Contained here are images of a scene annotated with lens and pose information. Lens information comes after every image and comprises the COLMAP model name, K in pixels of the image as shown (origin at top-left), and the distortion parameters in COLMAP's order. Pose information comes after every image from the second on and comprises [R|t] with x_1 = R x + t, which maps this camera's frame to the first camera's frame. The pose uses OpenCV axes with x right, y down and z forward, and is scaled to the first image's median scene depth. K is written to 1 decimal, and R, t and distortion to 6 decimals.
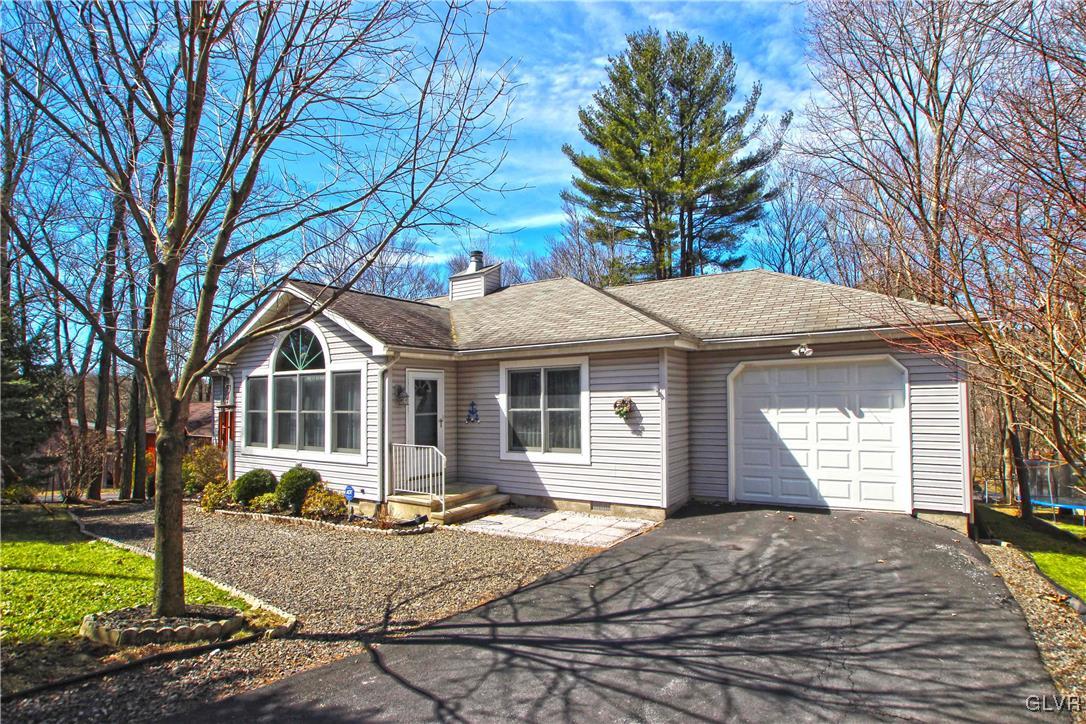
lens RADIAL K [[544.0, 0, 543.0], [0, 544.0, 389.1], [0, 0, 1]] dist [-0.052746, -0.000048]
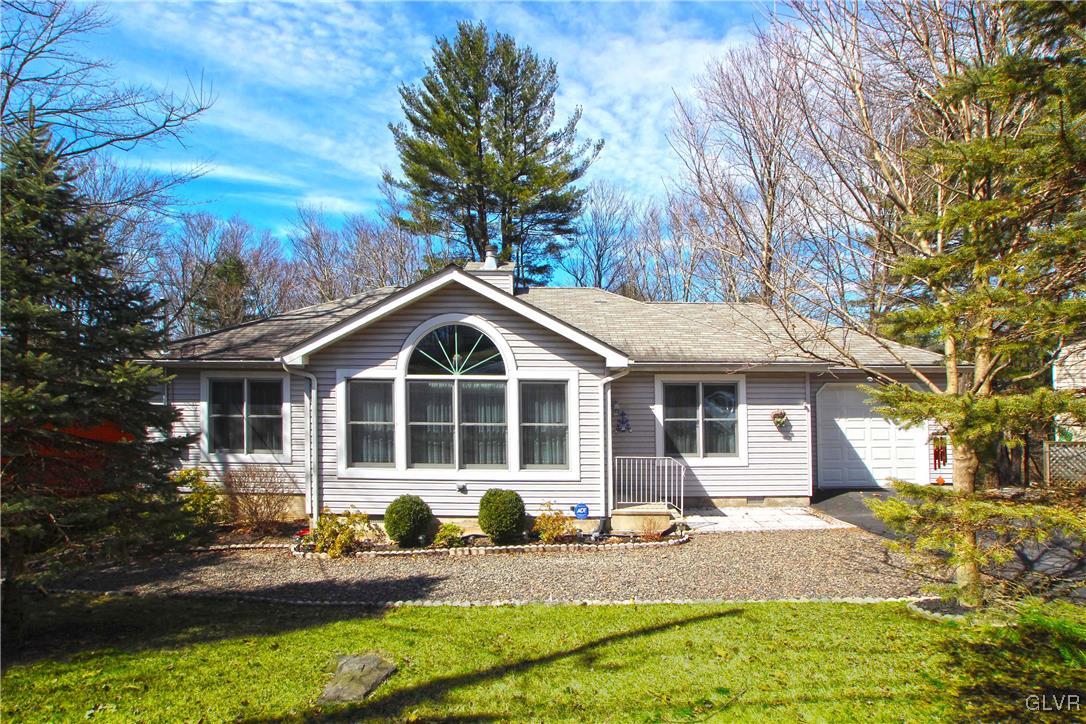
lens RADIAL K [[563.1, 0, 542.6], [0, 563.1, 383.7], [0, 0, 1]] dist [-0.003296, -0.000073]
pose [[0.830941, 0.023123, 0.555879, -0.920441], [-0.026429, 0.999649, -0.002076, -0.025095], [-0.555732, -0.012967, 0.831260, 0.213775]]
